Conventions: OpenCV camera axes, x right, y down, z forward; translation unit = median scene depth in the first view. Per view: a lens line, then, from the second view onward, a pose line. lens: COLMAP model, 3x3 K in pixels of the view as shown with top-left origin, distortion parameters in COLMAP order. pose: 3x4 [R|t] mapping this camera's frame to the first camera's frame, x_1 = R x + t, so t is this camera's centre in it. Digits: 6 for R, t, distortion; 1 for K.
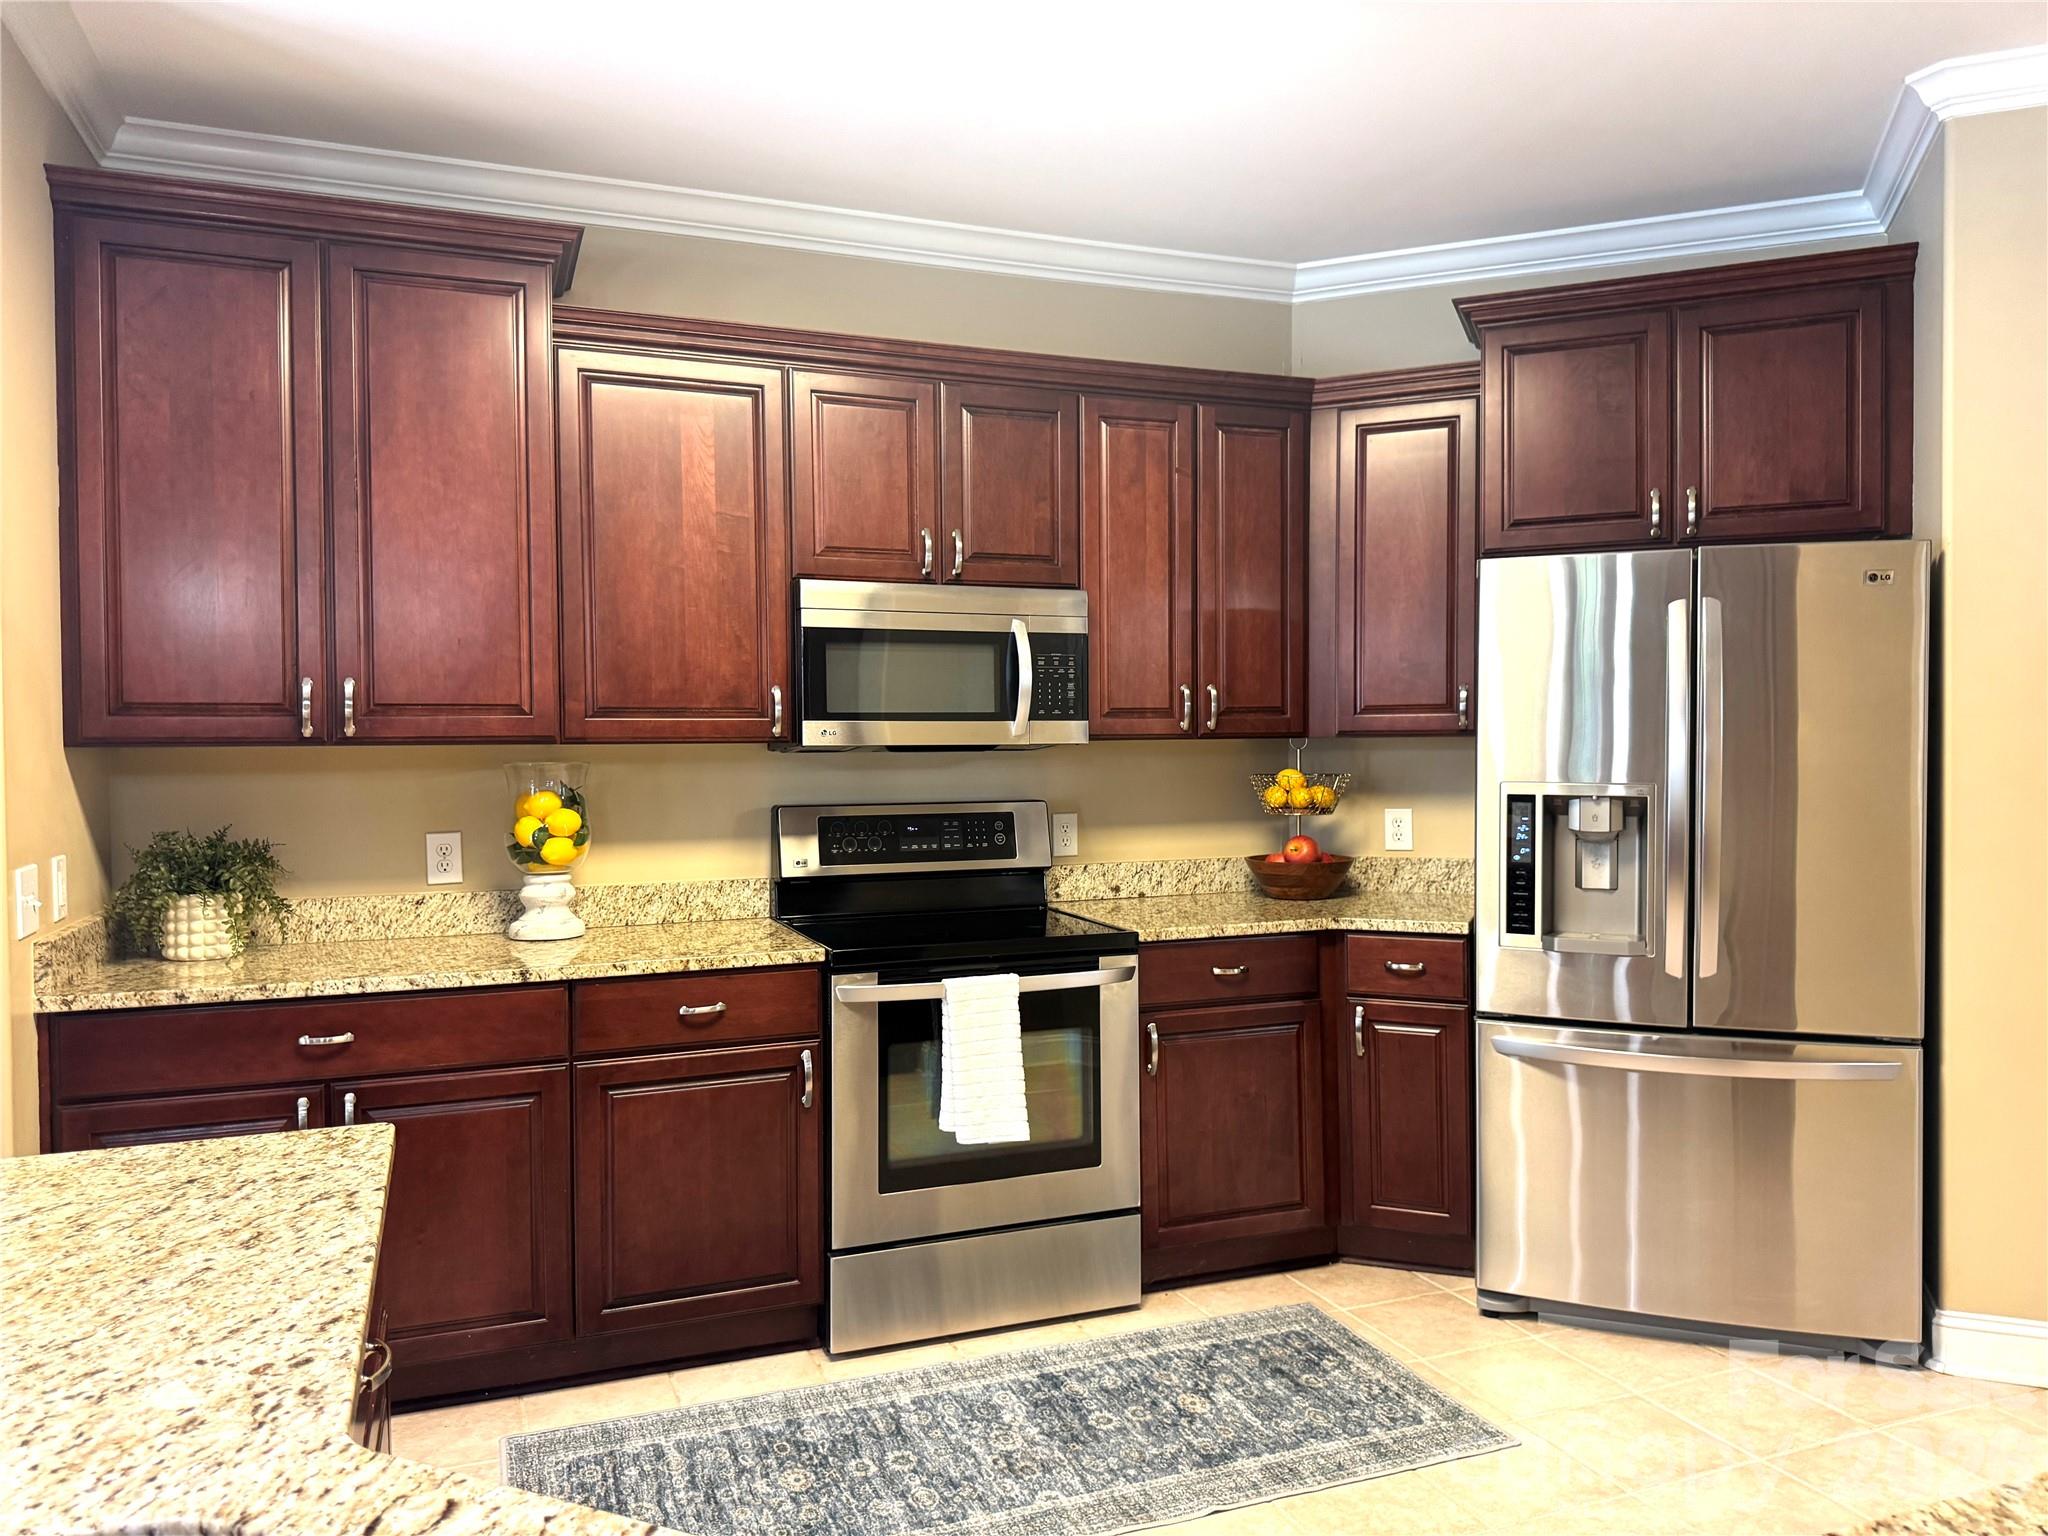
lens RADIAL K [[1437.0, 0, 1024.0], [0, 1437.0, 768.0], [0, 0, 1]] dist [0.137330, -0.253103]
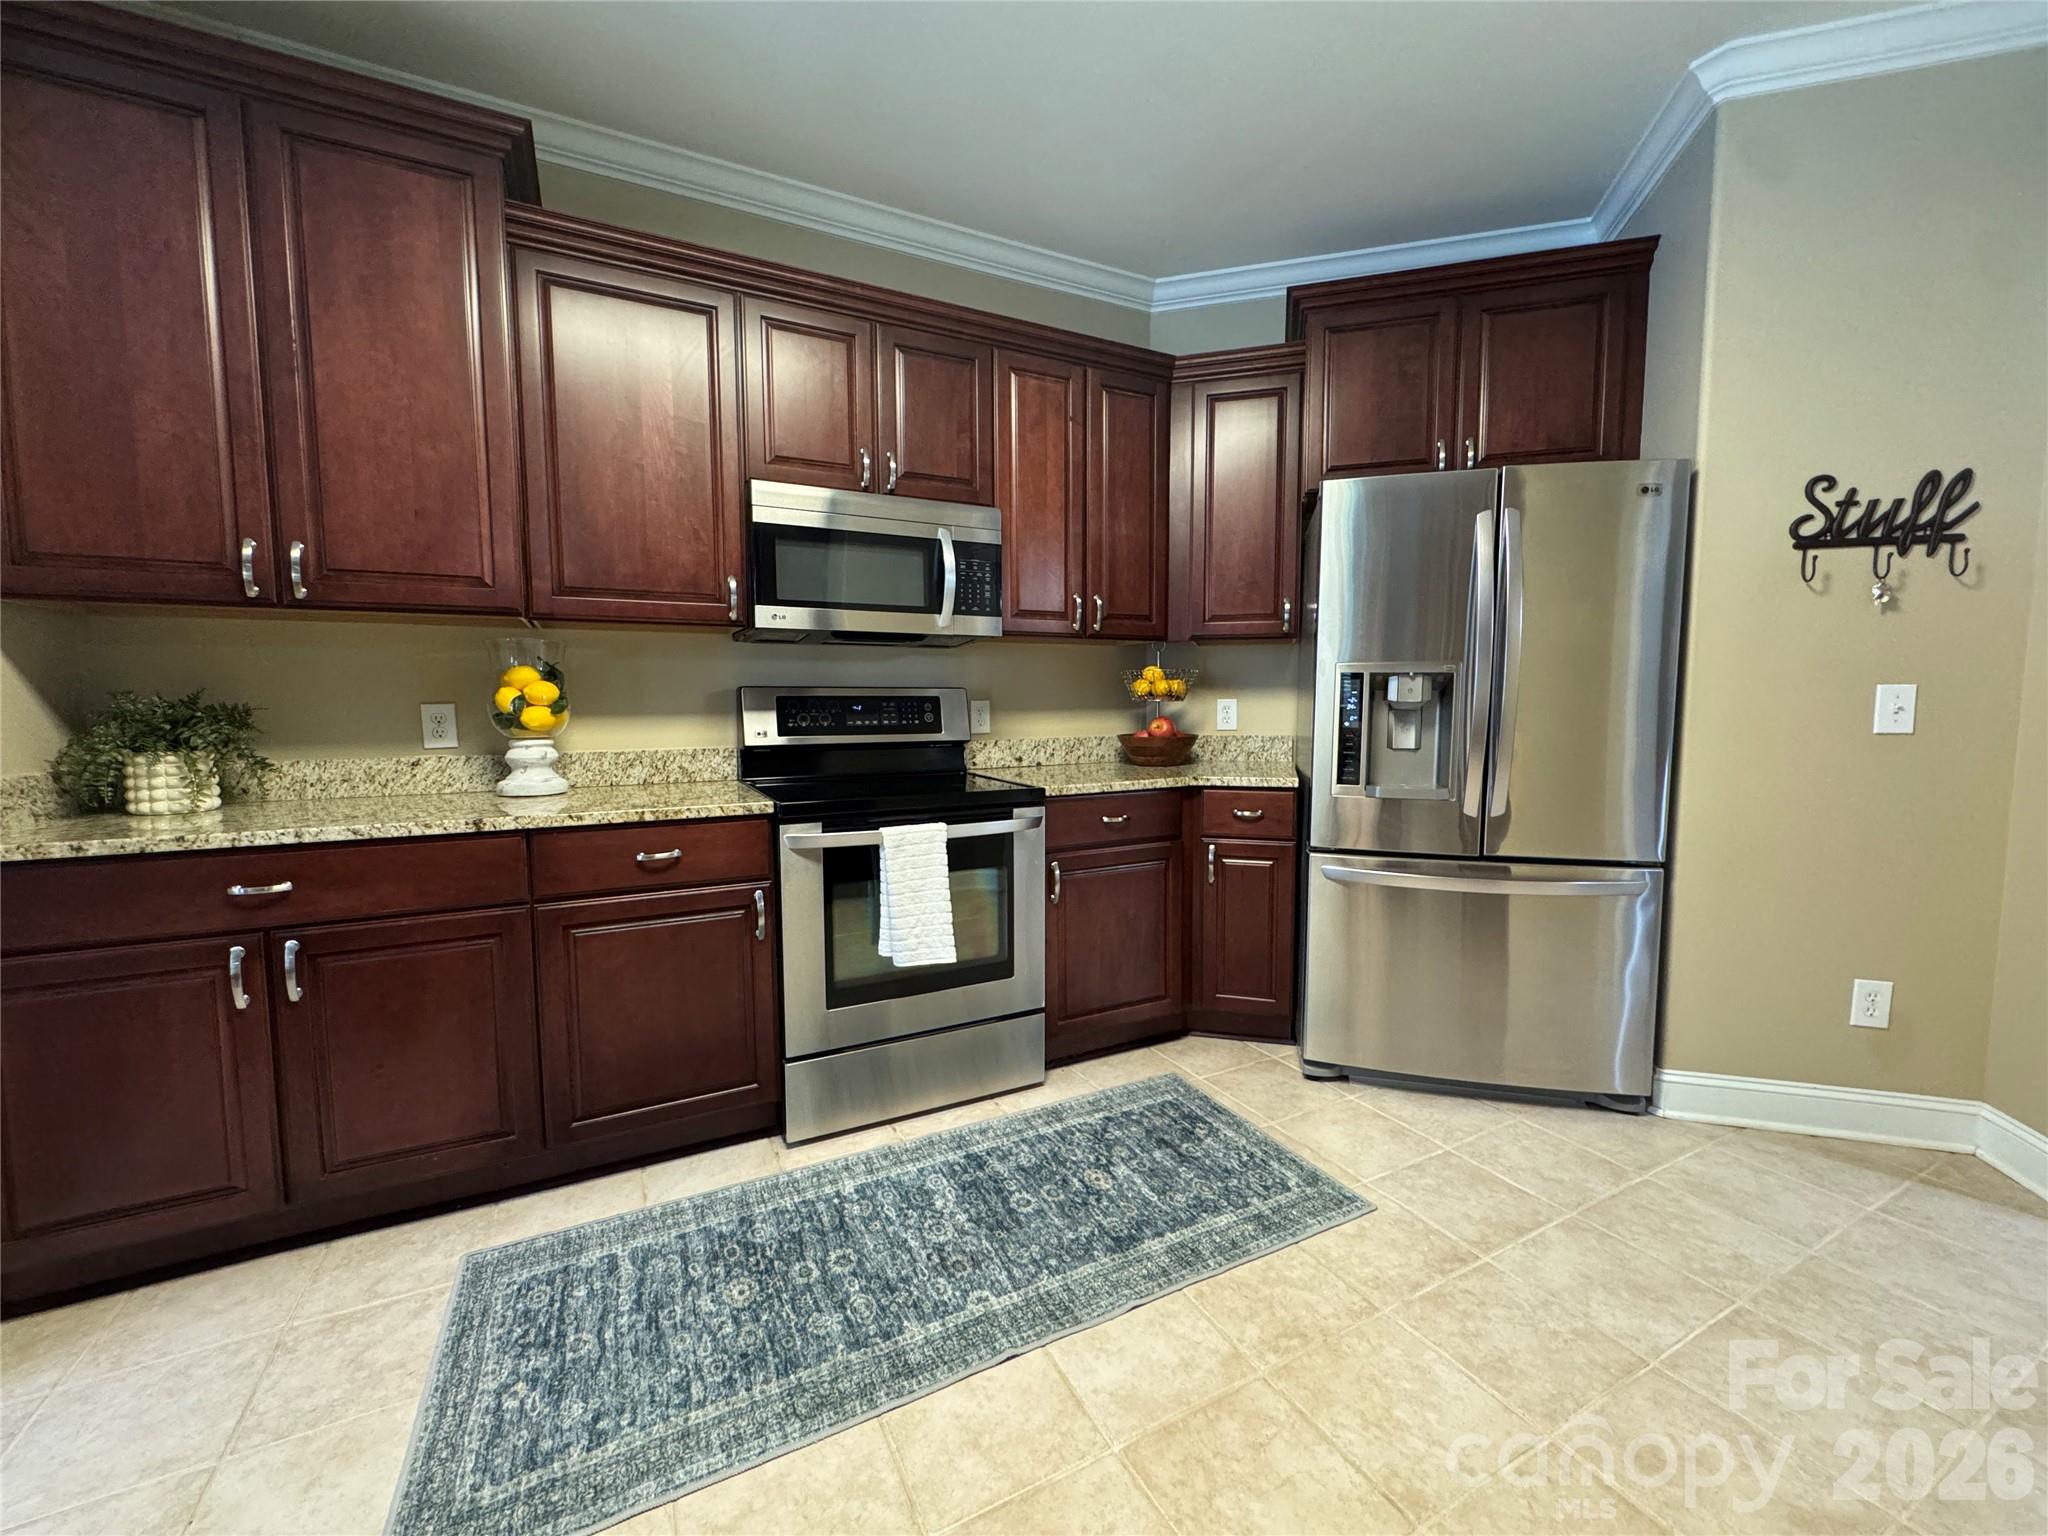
lens RADIAL K [[821.3, 0, 1026.0], [0, 821.3, 765.9], [0, 0, 1]] dist [-0.001846, 0.000123]
pose [[0.994593, -0.003828, 0.103783, -0.008060], [-0.002719, 0.998018, 0.062878, 0.053981], [-0.103818, -0.062820, 0.992610, 0.329254]]
